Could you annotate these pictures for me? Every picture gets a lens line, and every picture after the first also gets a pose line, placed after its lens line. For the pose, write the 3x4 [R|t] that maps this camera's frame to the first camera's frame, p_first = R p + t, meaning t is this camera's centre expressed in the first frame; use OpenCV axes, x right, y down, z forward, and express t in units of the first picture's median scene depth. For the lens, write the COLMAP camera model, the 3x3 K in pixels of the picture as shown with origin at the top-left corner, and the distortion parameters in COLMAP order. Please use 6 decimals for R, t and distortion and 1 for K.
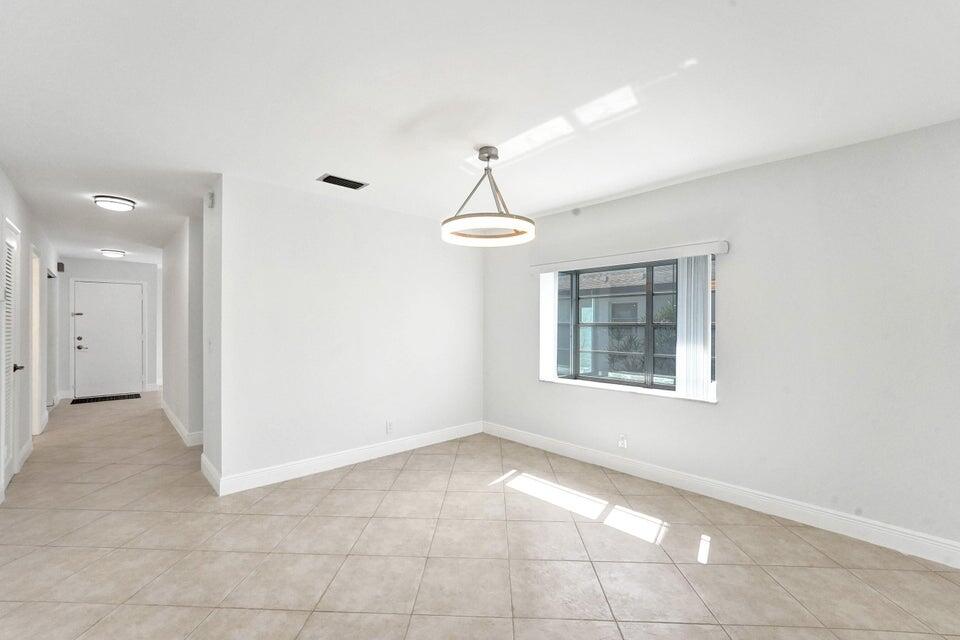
lens RADIAL K [[405.9, 0, 477.4], [0, 405.9, 322.3], [0, 0, 1]] dist [-0.010477, 0.001969]
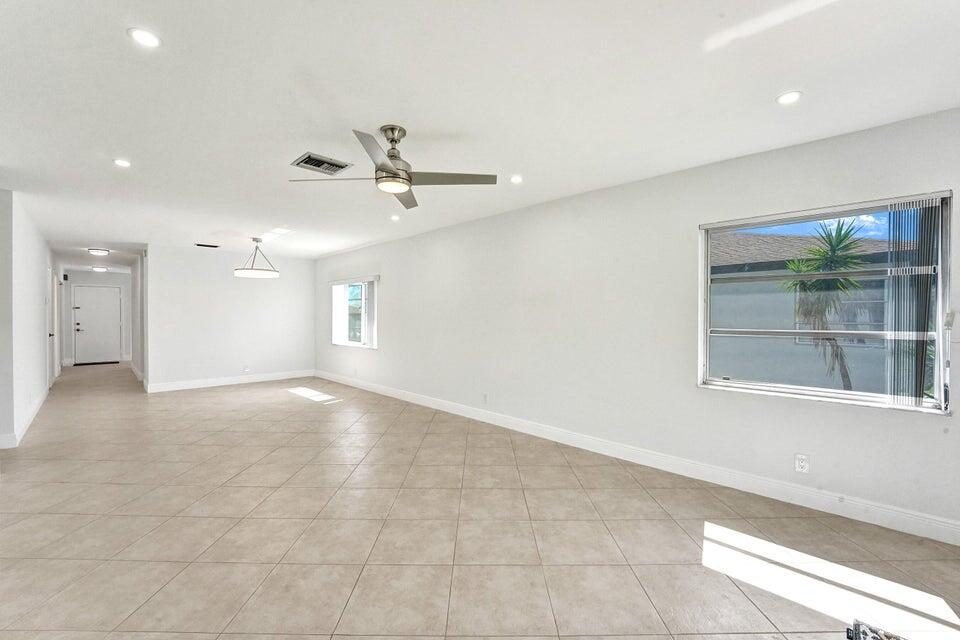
lens RADIAL K [[405.9, 0, 471.1], [0, 405.9, 314.8], [0, 0, 1]] dist [-0.010477, 0.001969]
pose [[0.999986, -0.003253, 0.004076, 0.927713], [0.003233, 0.999982, 0.005075, 0.004628], [-0.004093, -0.005062, 0.999979, -0.997571]]
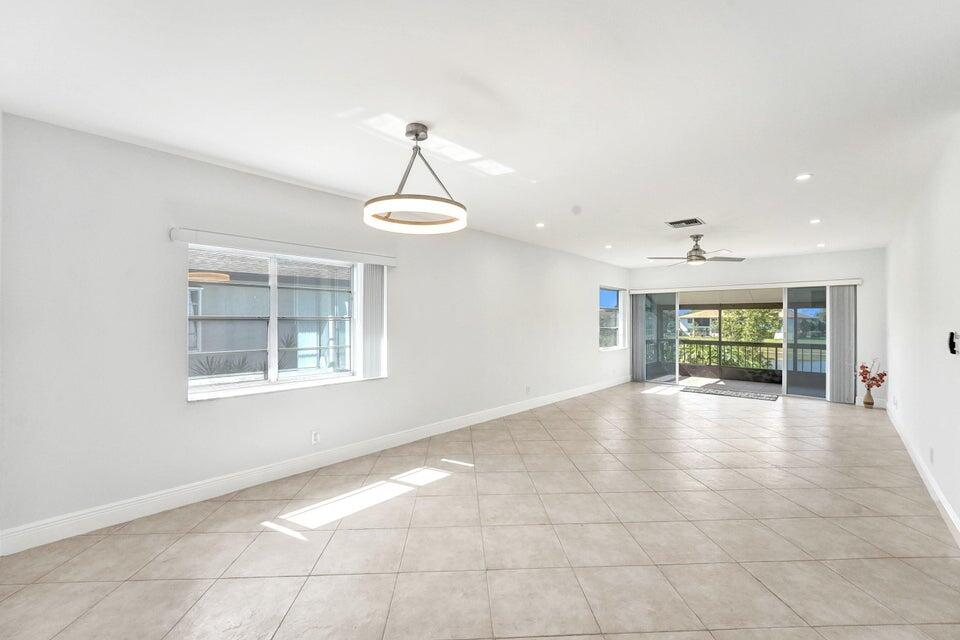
lens RADIAL K [[405.9, 0, 477.4], [0, 405.9, 317.0], [0, 0, 1]] dist [-0.010477, 0.001969]
pose [[-0.075077, -0.004324, 0.997168, -0.659592], [-0.003062, 0.999987, 0.004105, -0.005278], [-0.997173, -0.002745, -0.075089, 0.685509]]
